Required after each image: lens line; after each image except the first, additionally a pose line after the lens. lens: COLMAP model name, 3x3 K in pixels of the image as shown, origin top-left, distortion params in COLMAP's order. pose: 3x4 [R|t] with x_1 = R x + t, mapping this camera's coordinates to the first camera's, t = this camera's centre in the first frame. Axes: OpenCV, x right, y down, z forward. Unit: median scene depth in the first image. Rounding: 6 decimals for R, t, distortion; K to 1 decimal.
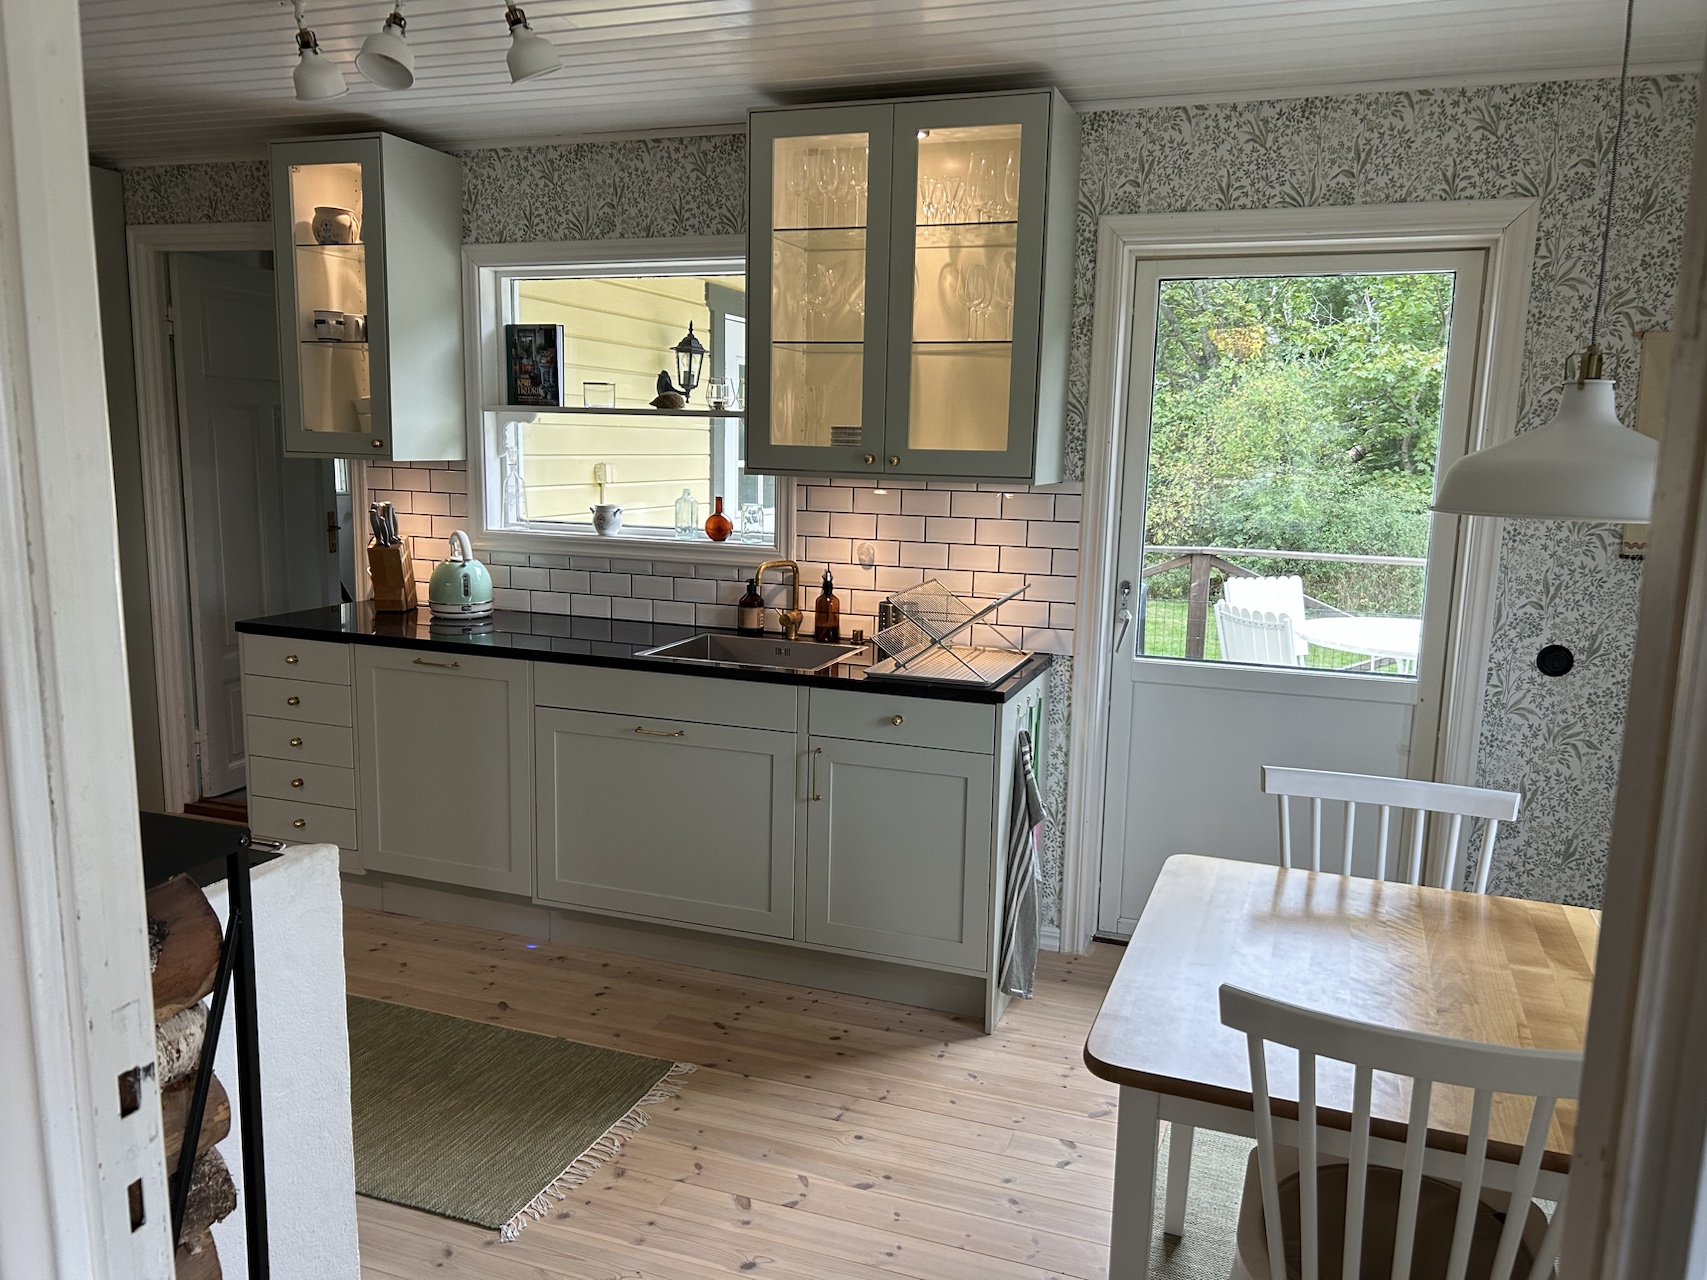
lens RADIAL K [[1279.7, 0, 864.4], [0, 1279.7, 649.2], [0, 0, 1]] dist [0.043748, -0.008884]
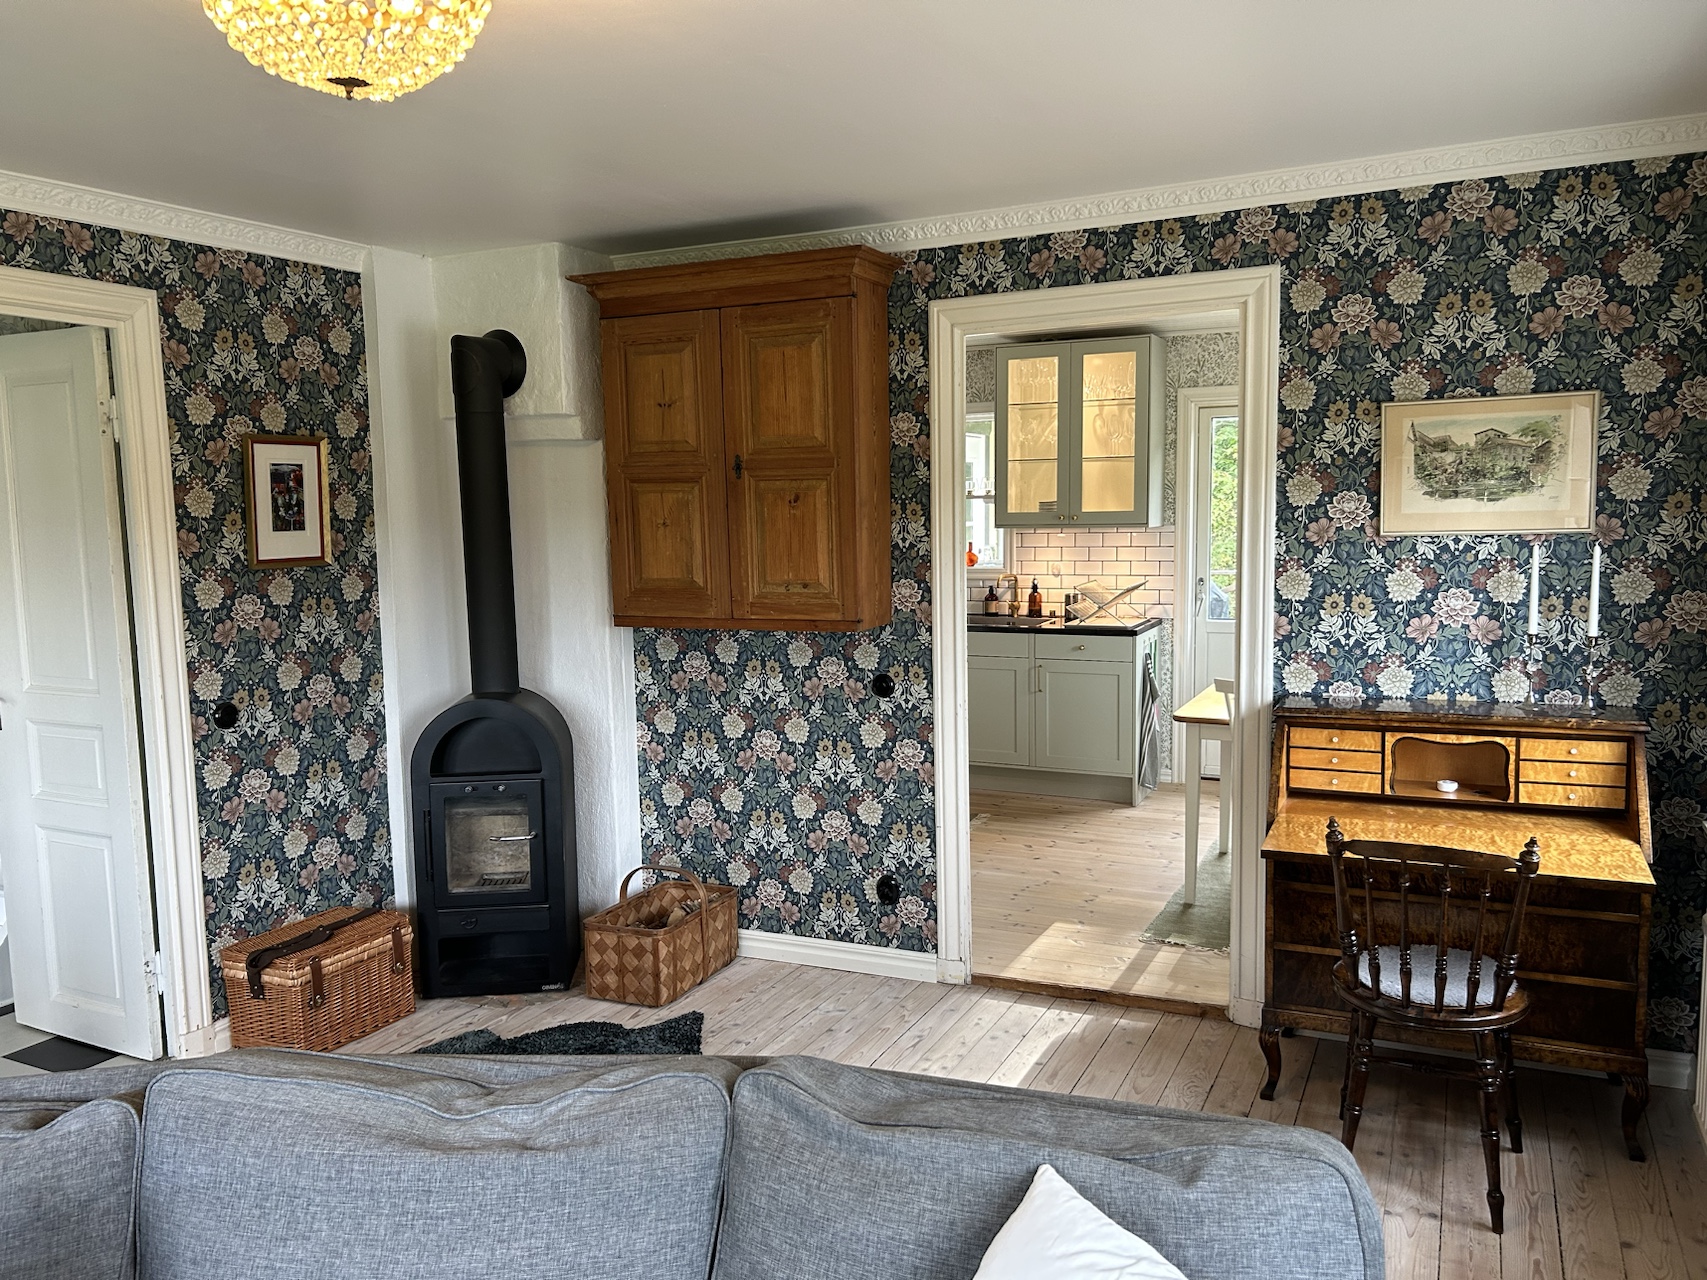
lens RADIAL K [[1279.7, 0, 835.6], [0, 1279.7, 641.2], [0, 0, 1]] dist [0.043748, -0.008884]
pose [[0.993935, -0.028084, -0.106324, -0.132002], [0.021852, 0.997999, -0.059330, 0.143970], [0.107778, 0.056647, 0.992560, -0.938322]]
